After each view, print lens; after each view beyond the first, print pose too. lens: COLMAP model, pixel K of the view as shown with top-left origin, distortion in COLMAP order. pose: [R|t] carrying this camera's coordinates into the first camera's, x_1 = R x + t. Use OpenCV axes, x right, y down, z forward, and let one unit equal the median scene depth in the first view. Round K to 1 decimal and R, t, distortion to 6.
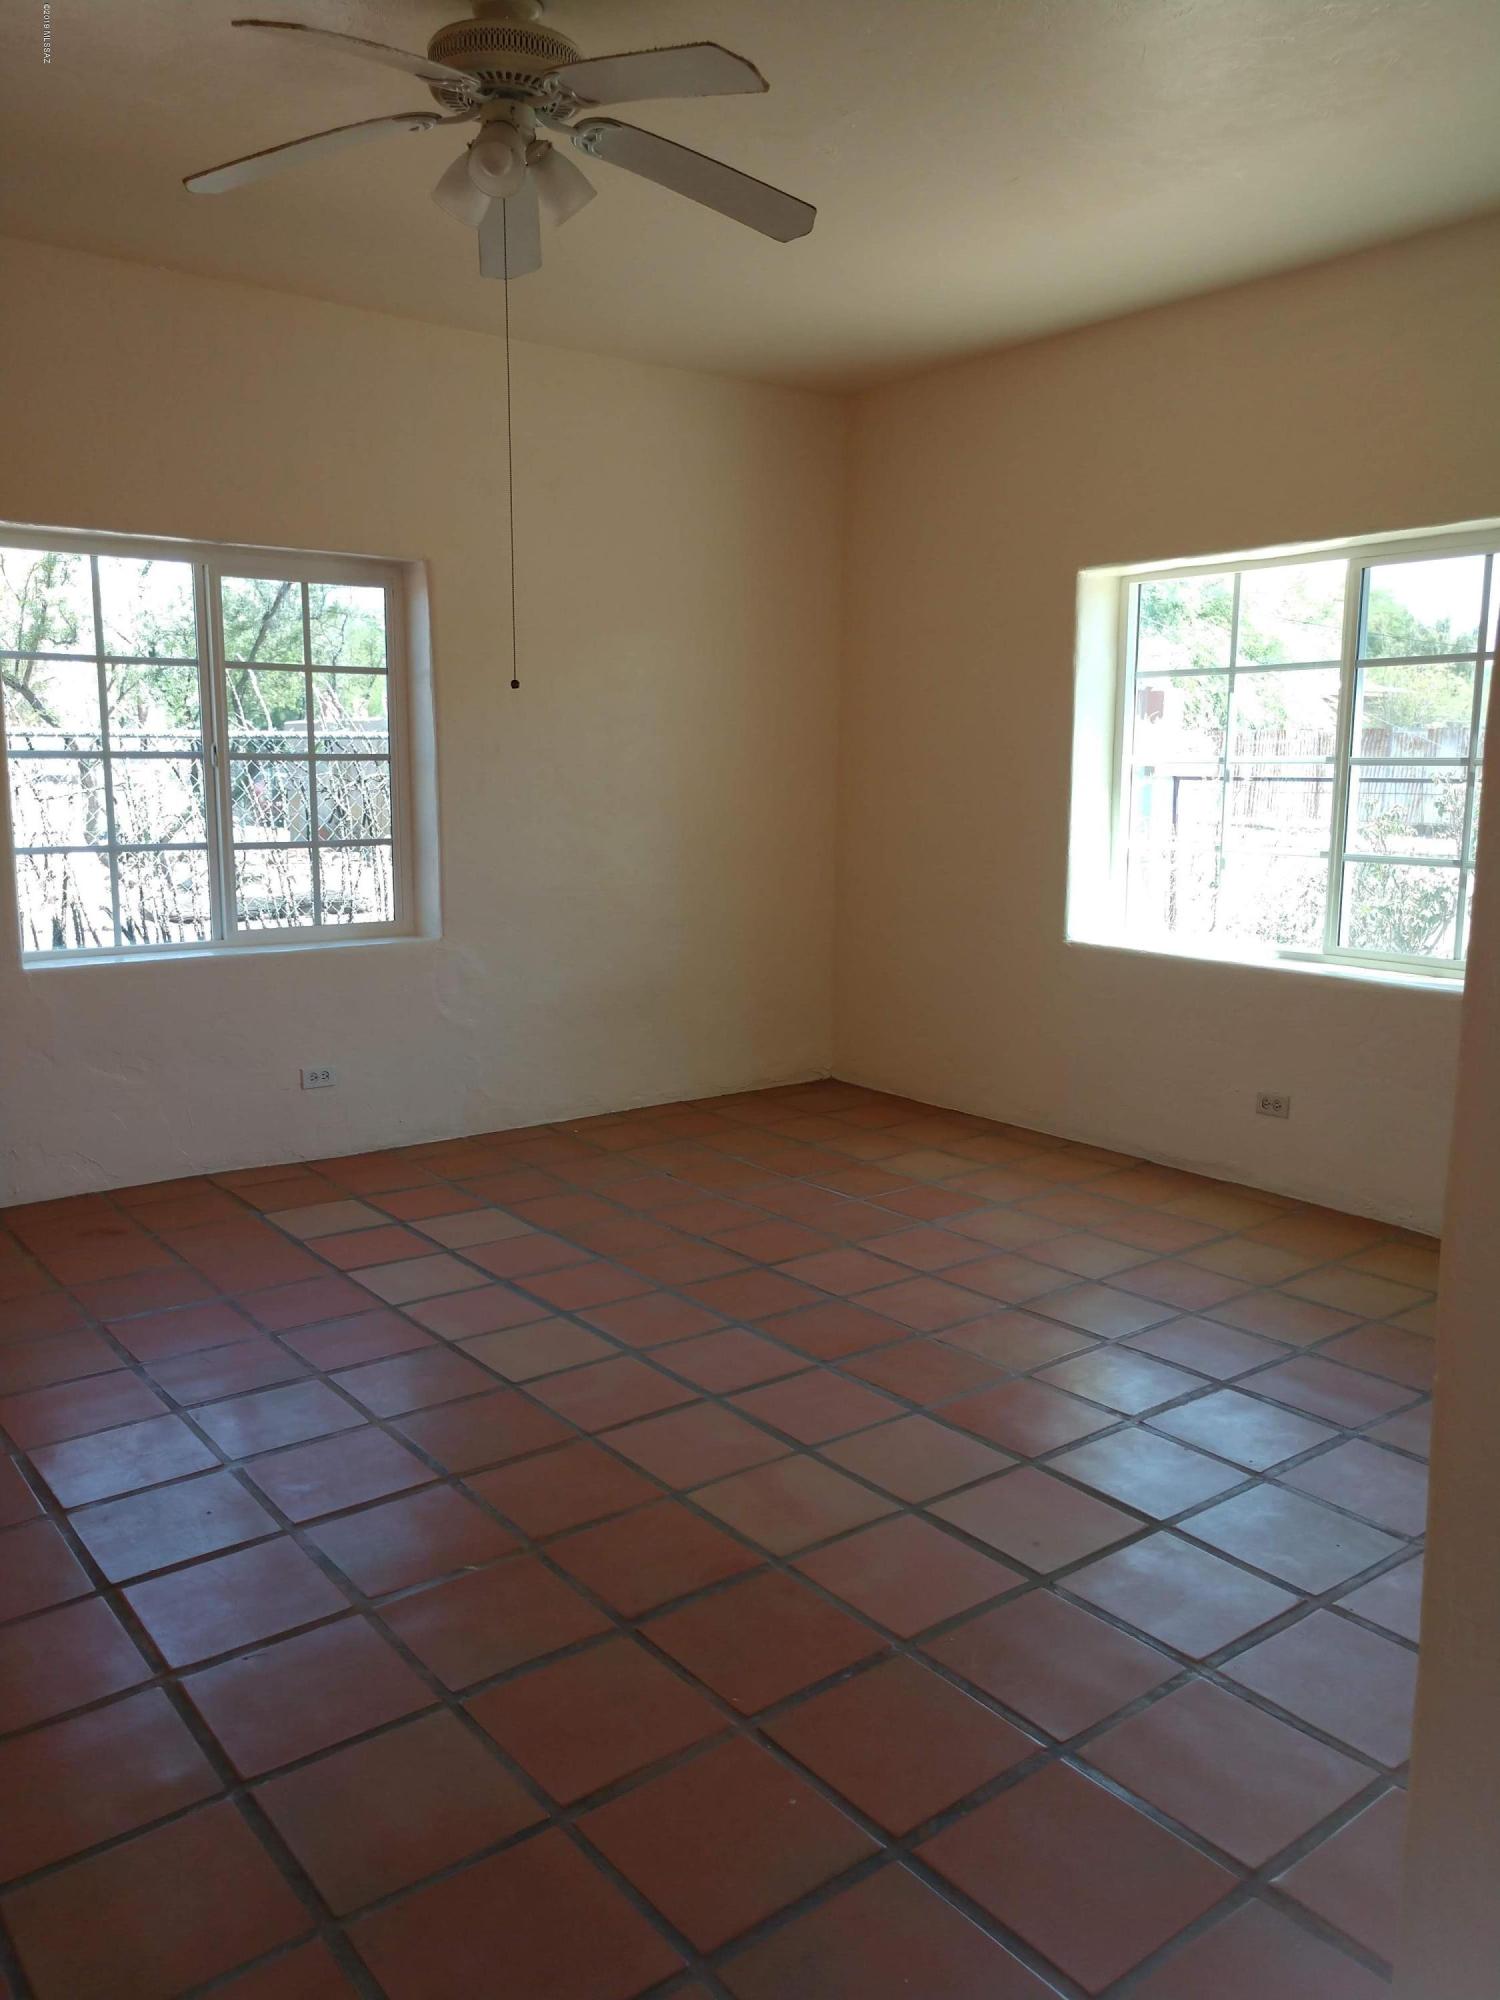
lens RADIAL K [[1548.0, 0, 750.0], [0, 1548.0, 1000.0], [0, 0, 1]] dist [0.022213, 0.006343]
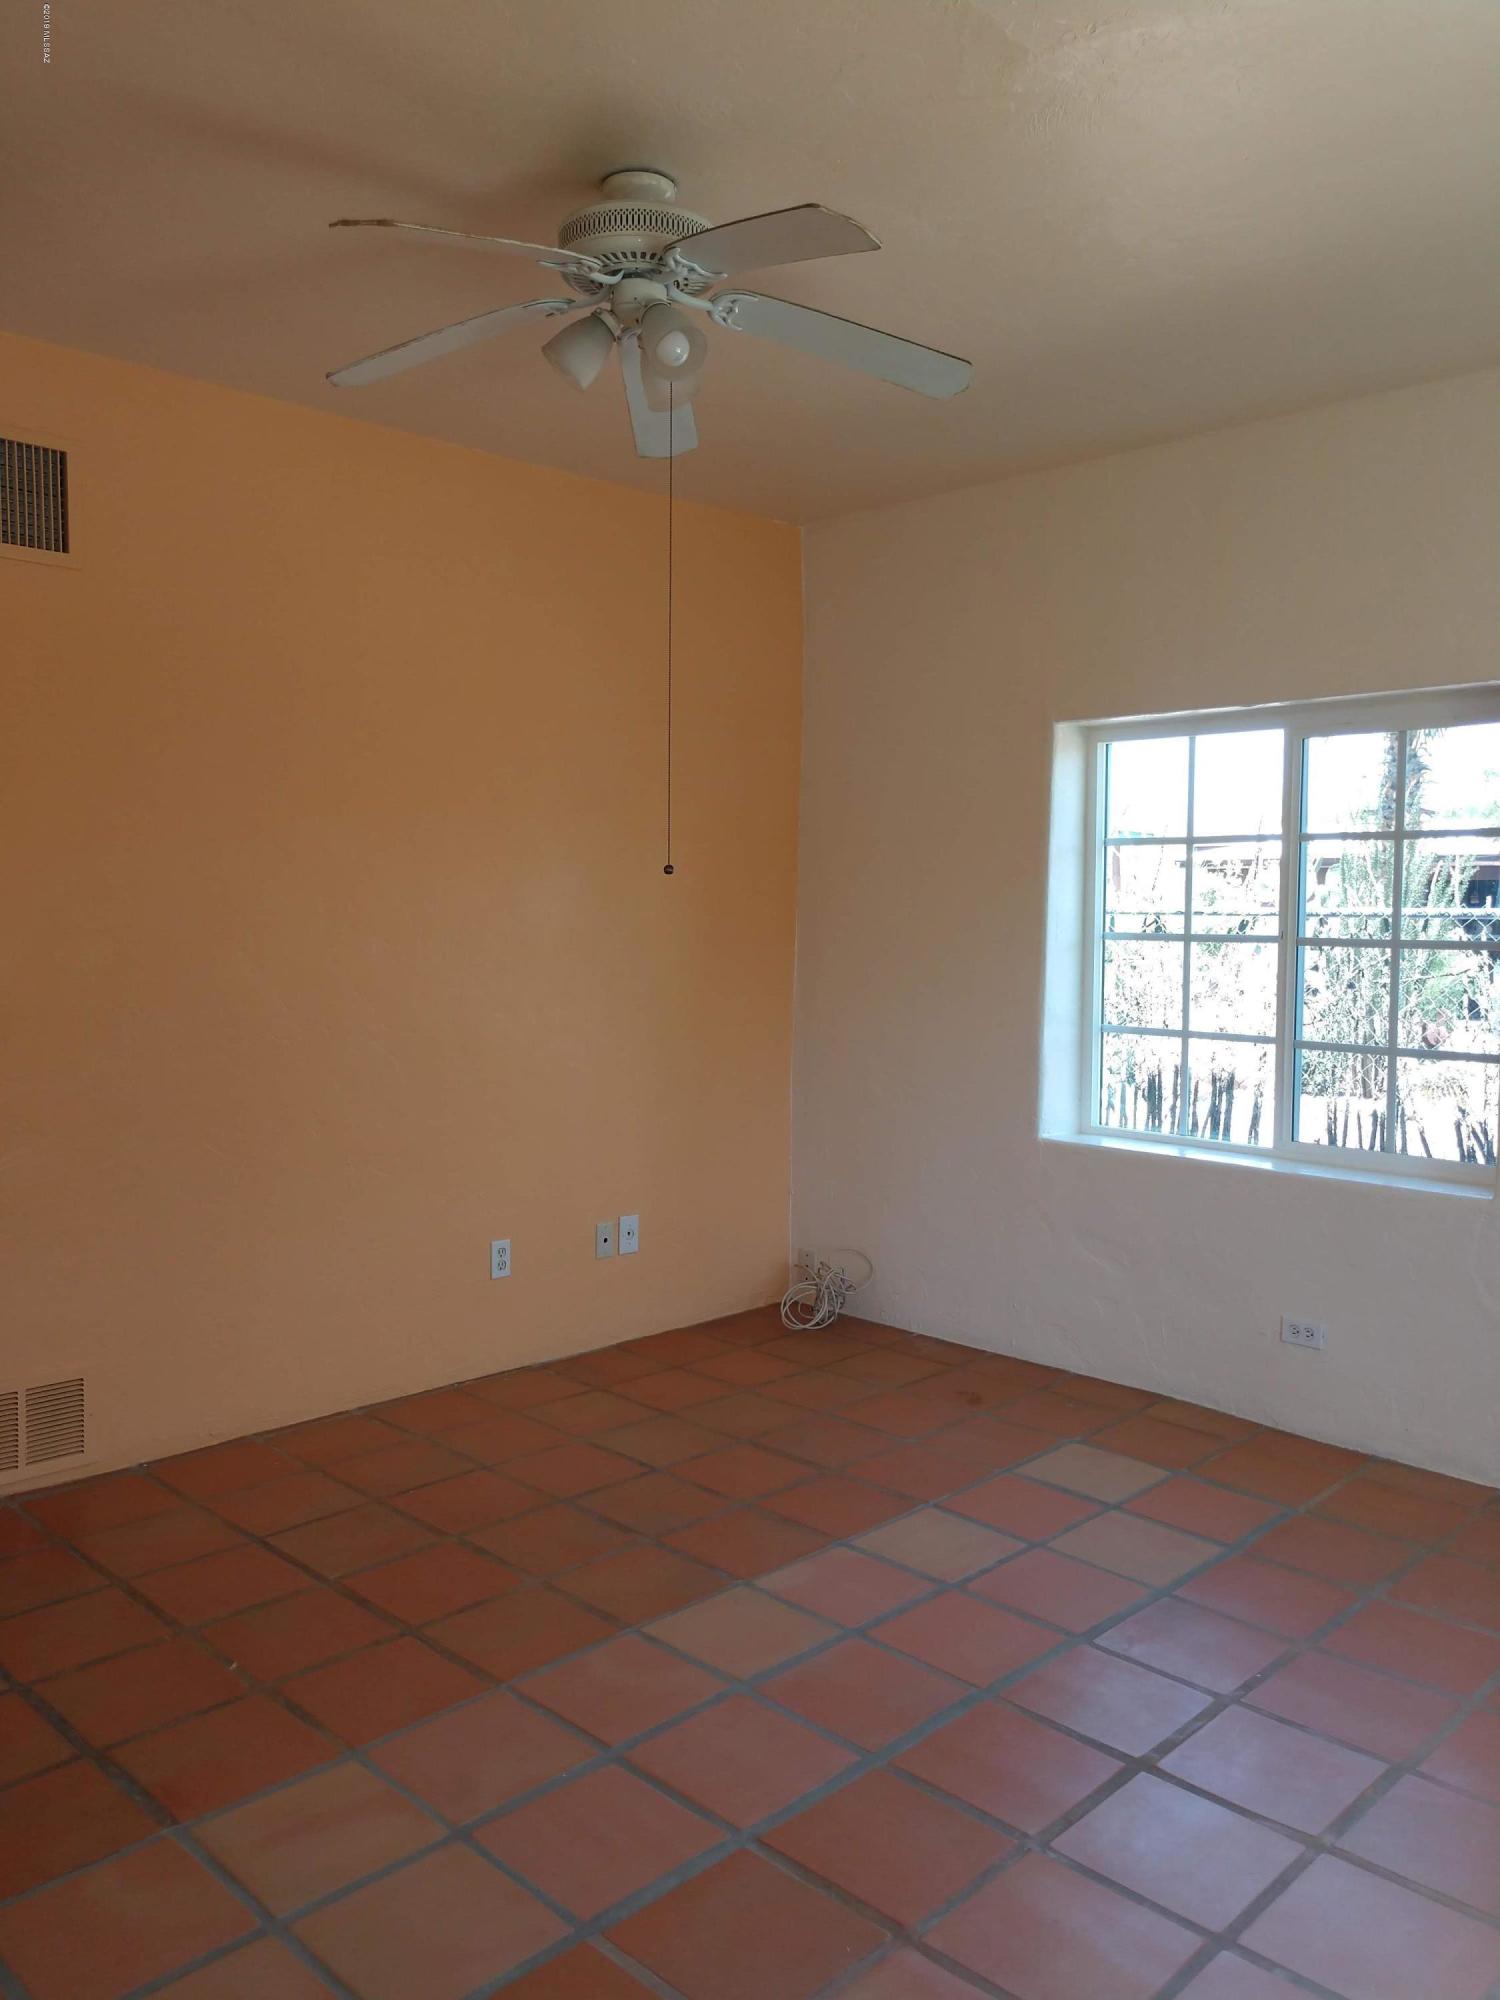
lens RADIAL K [[1548.0, 0, 750.0], [0, 1548.0, 1000.0], [0, 0, 1]] dist [0.022213, 0.006343]
pose [[0.113182, 0.052997, -0.992160, 0.532002], [-0.160617, 0.986418, 0.034368, -0.113228], [0.980506, 0.155468, 0.120157, 0.649403]]
